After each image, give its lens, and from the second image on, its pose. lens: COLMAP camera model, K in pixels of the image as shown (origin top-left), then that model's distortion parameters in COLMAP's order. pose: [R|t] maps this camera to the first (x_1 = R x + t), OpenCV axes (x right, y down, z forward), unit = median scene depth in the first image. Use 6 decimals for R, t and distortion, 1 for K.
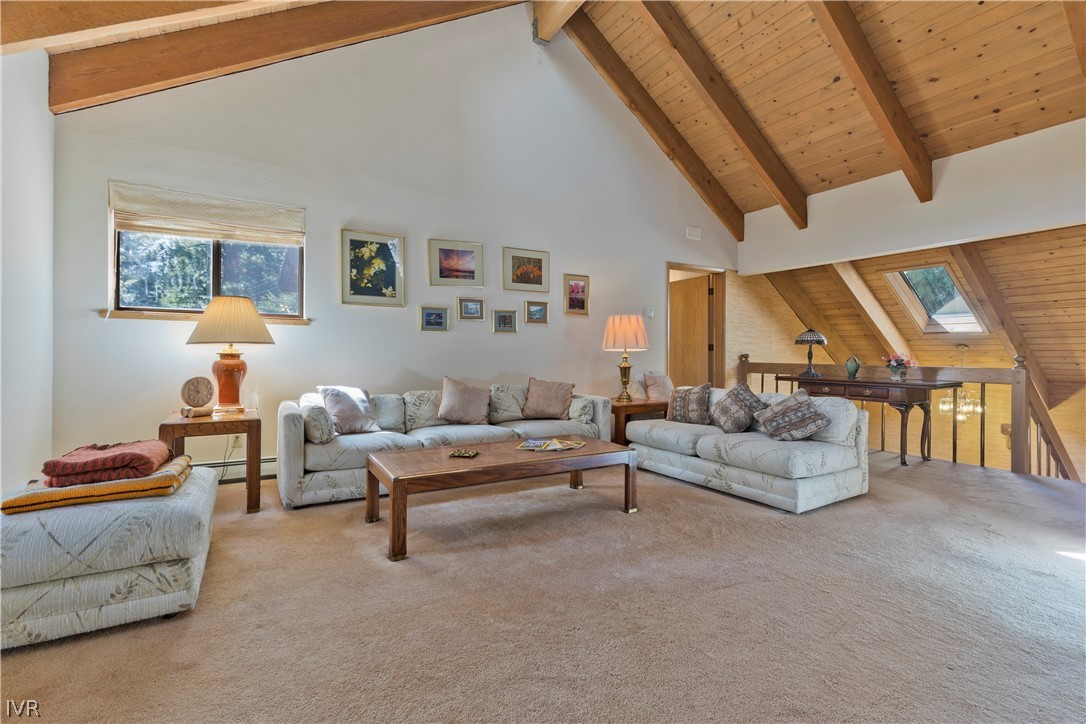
lens RADIAL K [[484.6, 0, 543.0], [0, 484.6, 362.0], [0, 0, 1]] dist [-0.001148, -0.000446]
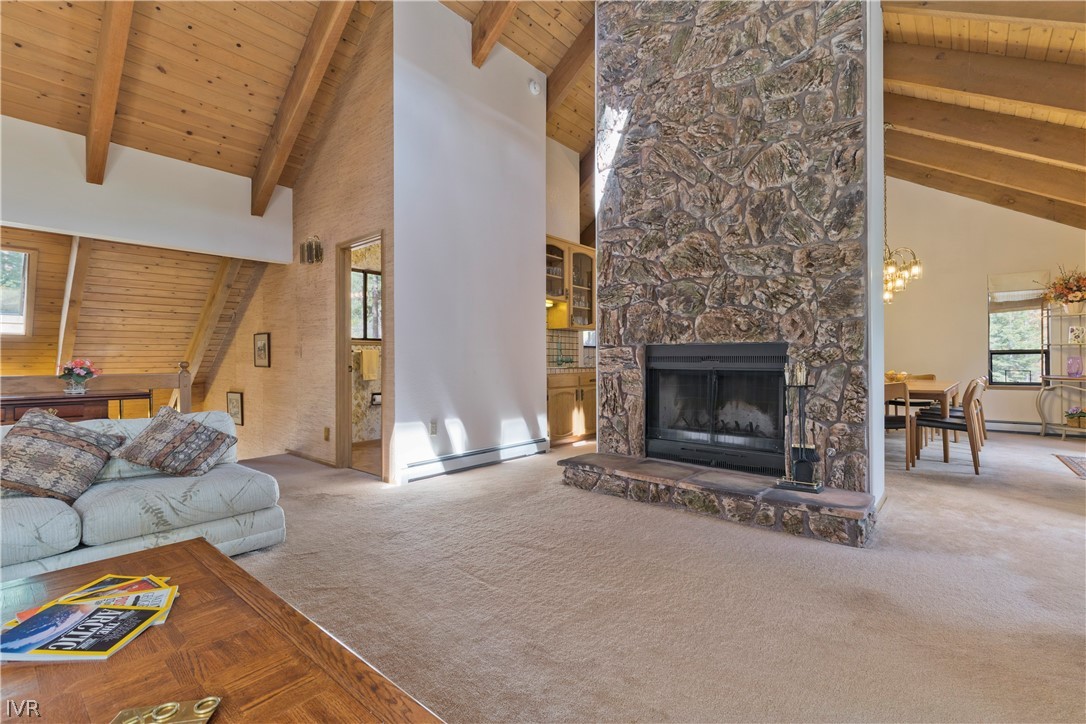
lens RADIAL K [[484.6, 0, 543.0], [0, 484.6, 362.0], [0, 0, 1]] dist [-0.001148, -0.000446]
pose [[-0.332828, -0.006728, 0.942964, -0.372038], [0.015221, 0.999806, 0.012505, -0.013863], [-0.942865, 0.018515, -0.332661, 0.686590]]
